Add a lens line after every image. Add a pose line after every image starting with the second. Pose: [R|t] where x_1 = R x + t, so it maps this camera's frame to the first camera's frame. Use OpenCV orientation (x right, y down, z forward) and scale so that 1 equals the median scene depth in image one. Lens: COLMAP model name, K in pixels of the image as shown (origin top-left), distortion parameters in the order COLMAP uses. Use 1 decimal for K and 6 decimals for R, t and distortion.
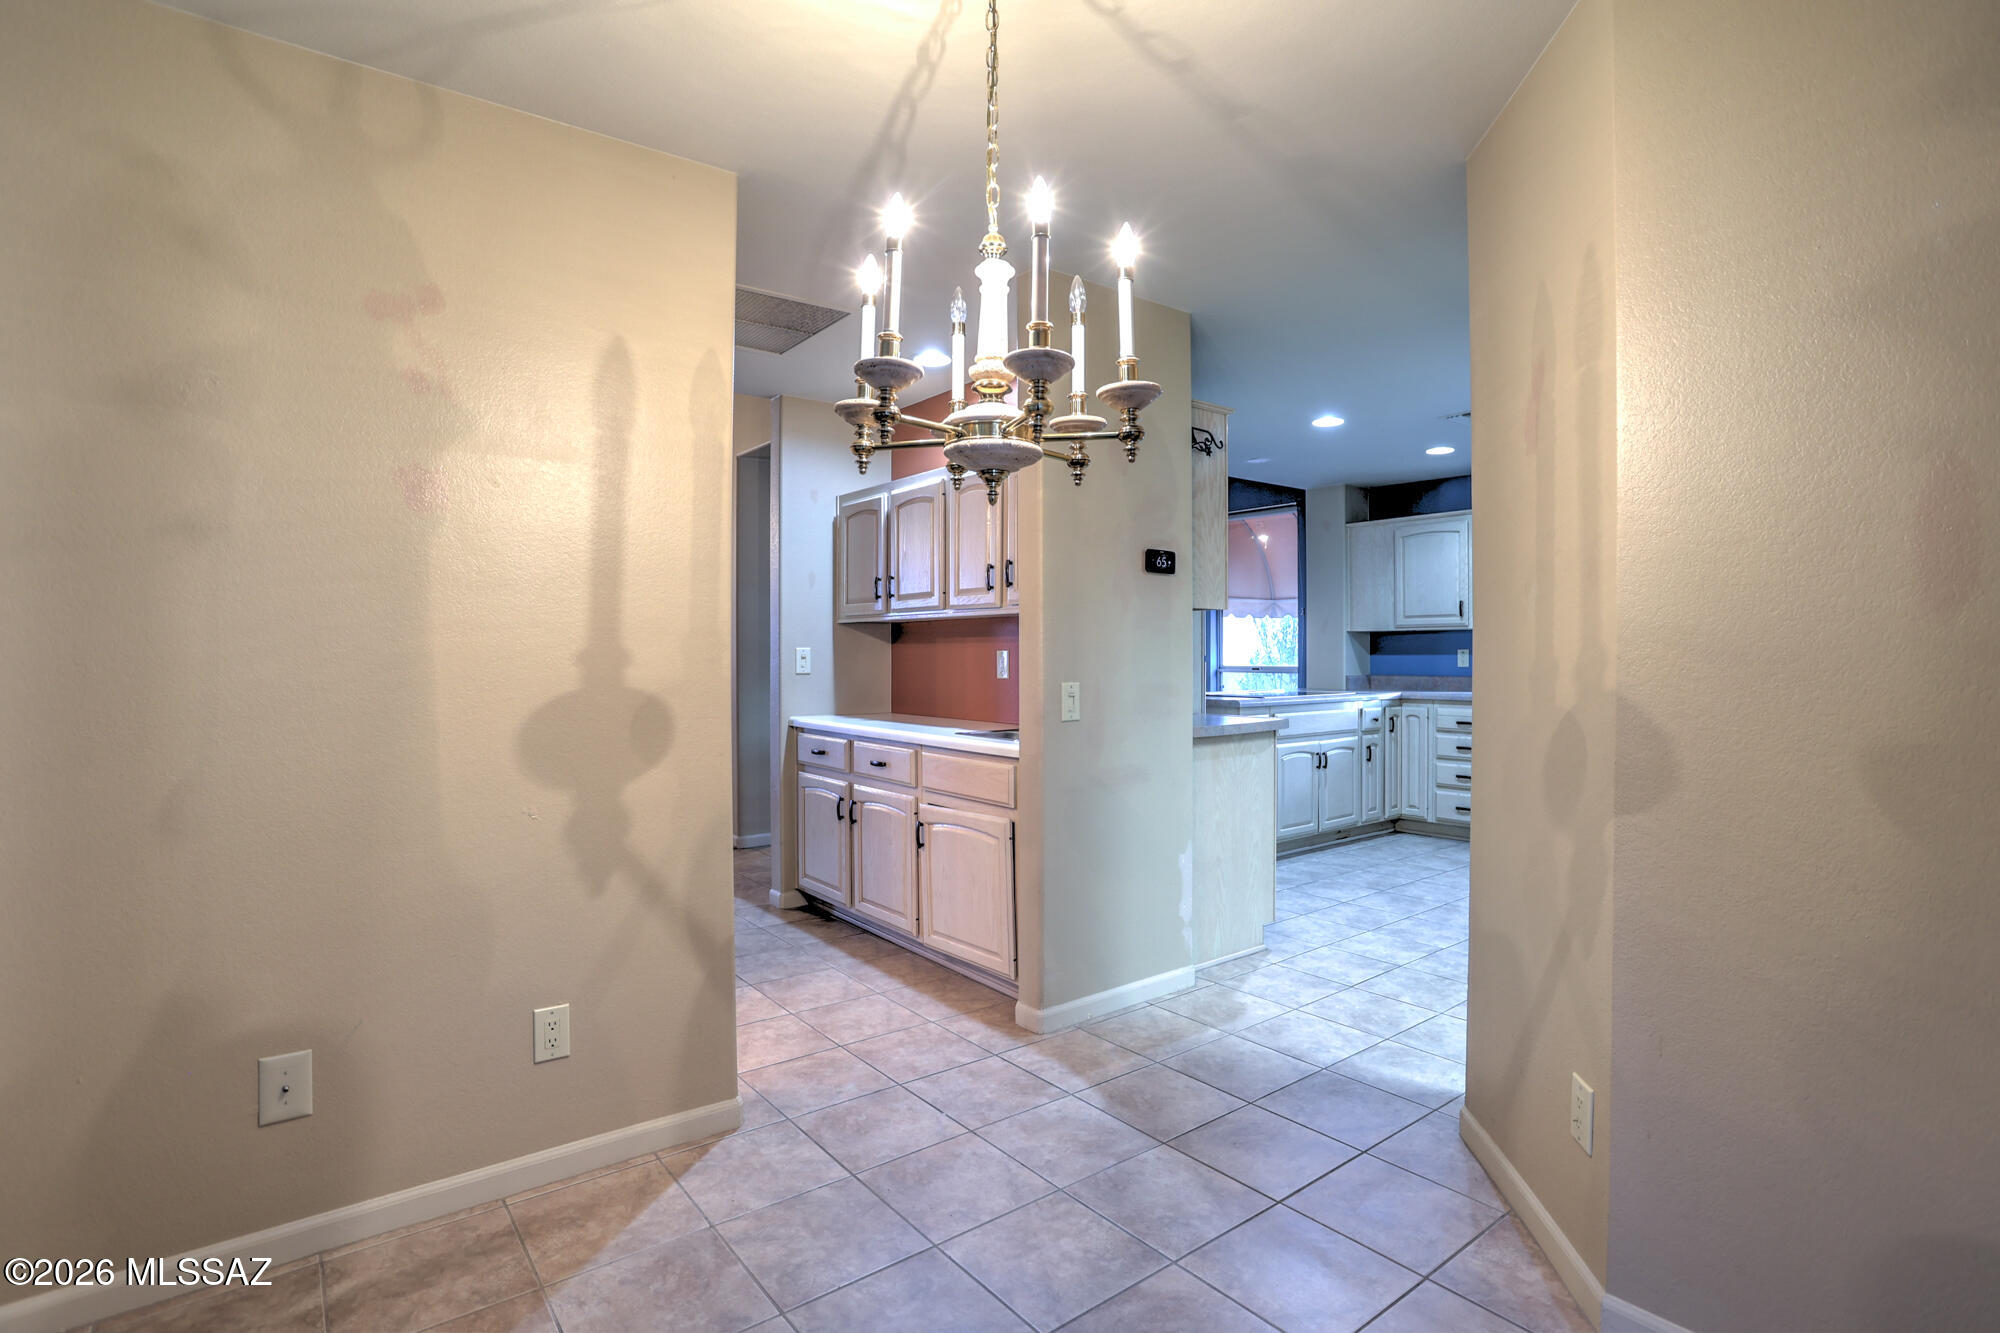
lens RADIAL K [[975.6, 0, 992.5], [0, 975.6, 656.3], [0, 0, 1]] dist [-0.079137, 0.031594]
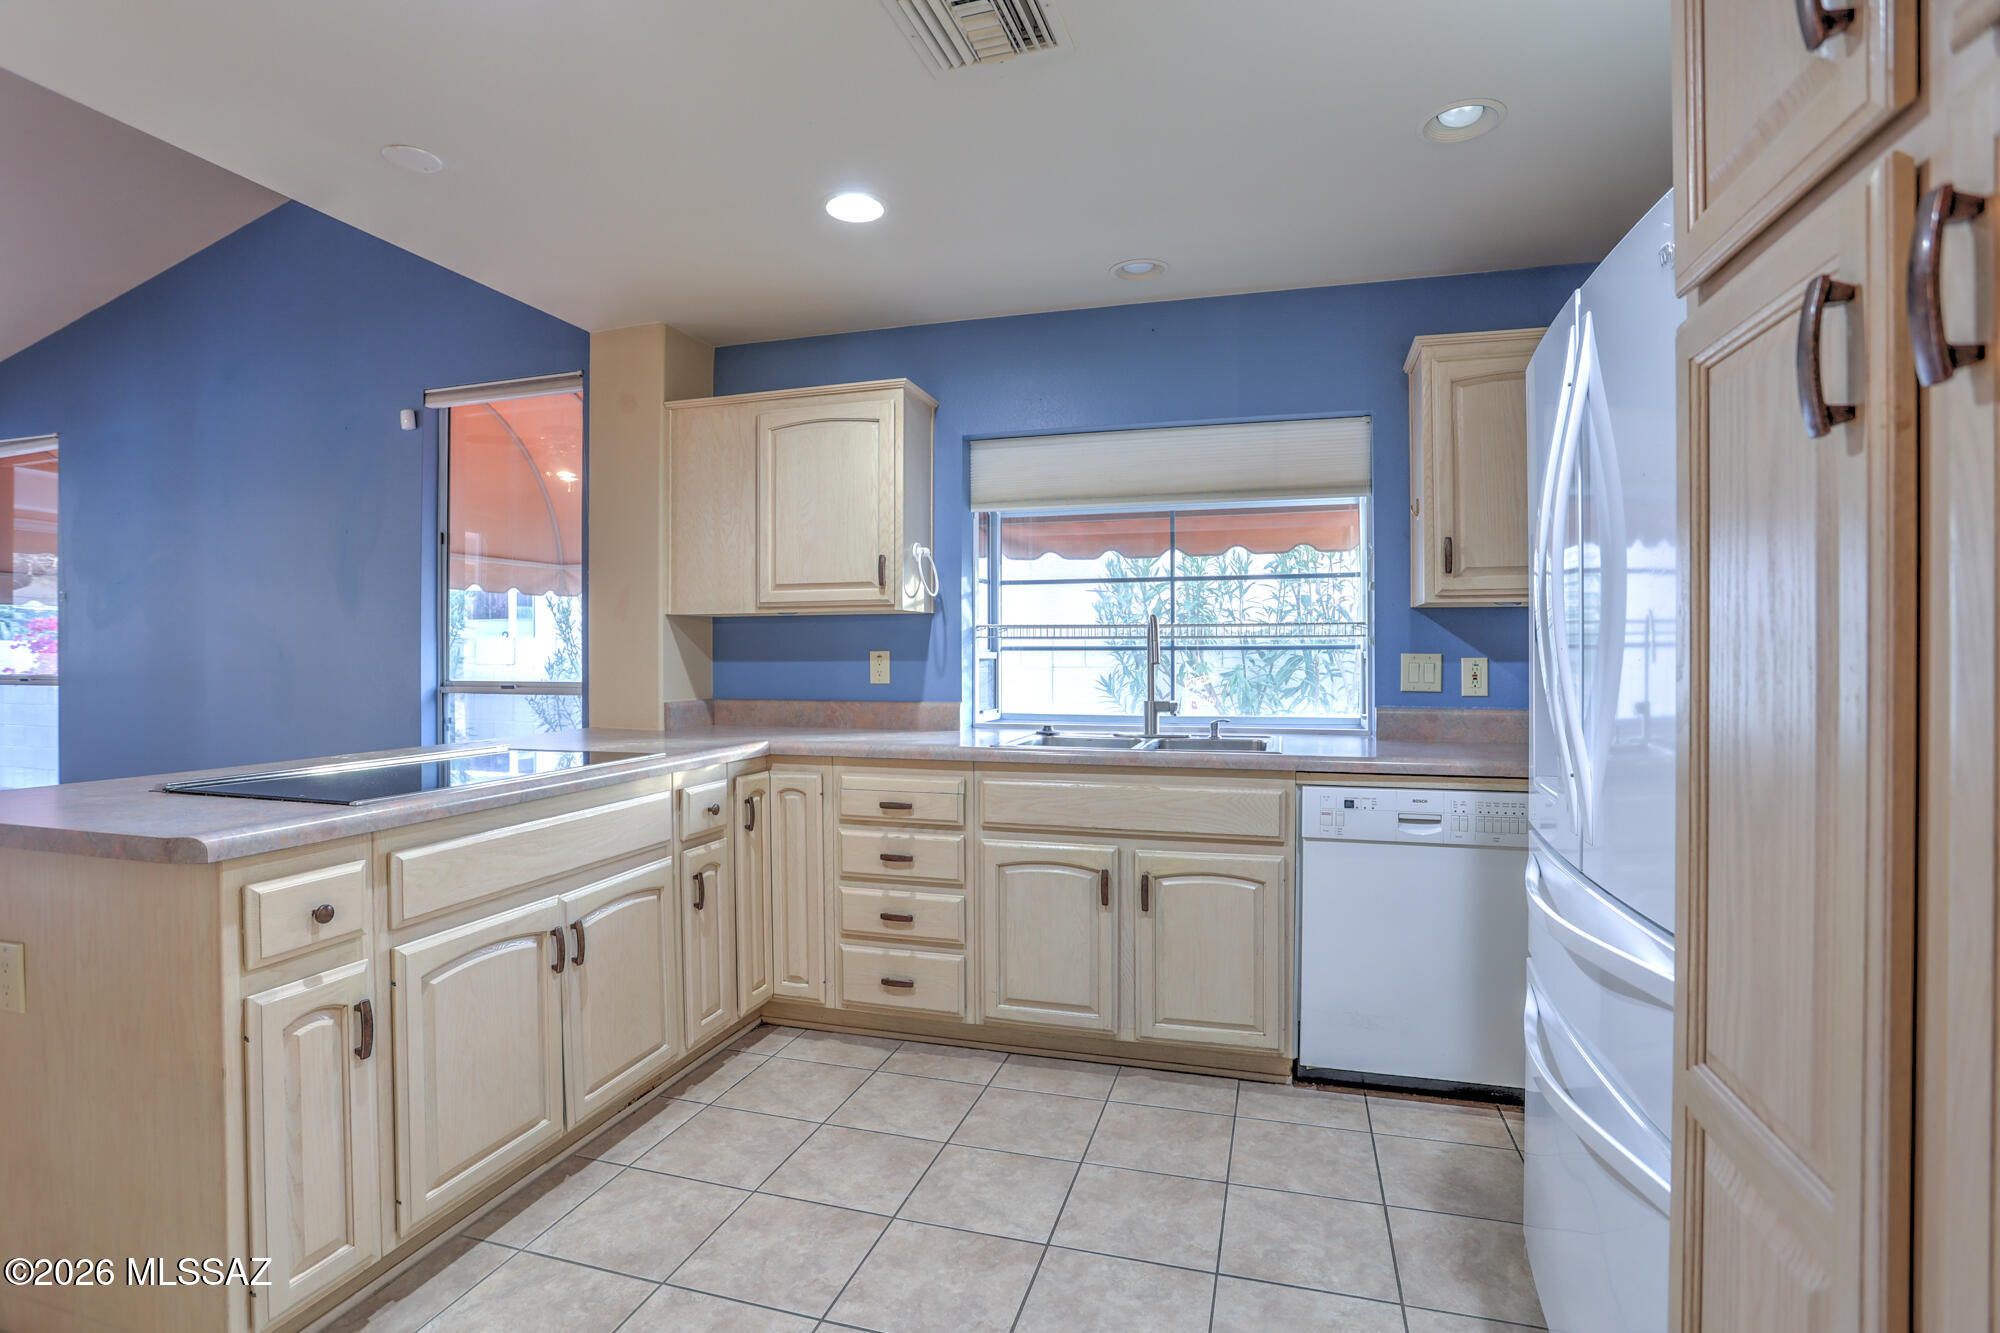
lens RADIAL K [[975.6, 0, 992.5], [0, 975.6, 656.3], [0, 0, 1]] dist [-0.079137, 0.031594]
pose [[0.815807, -0.005801, 0.578295, 0.241117], [0.003992, 0.999982, 0.004400, -0.006654], [-0.578310, -0.001282, 0.815816, 0.552737]]
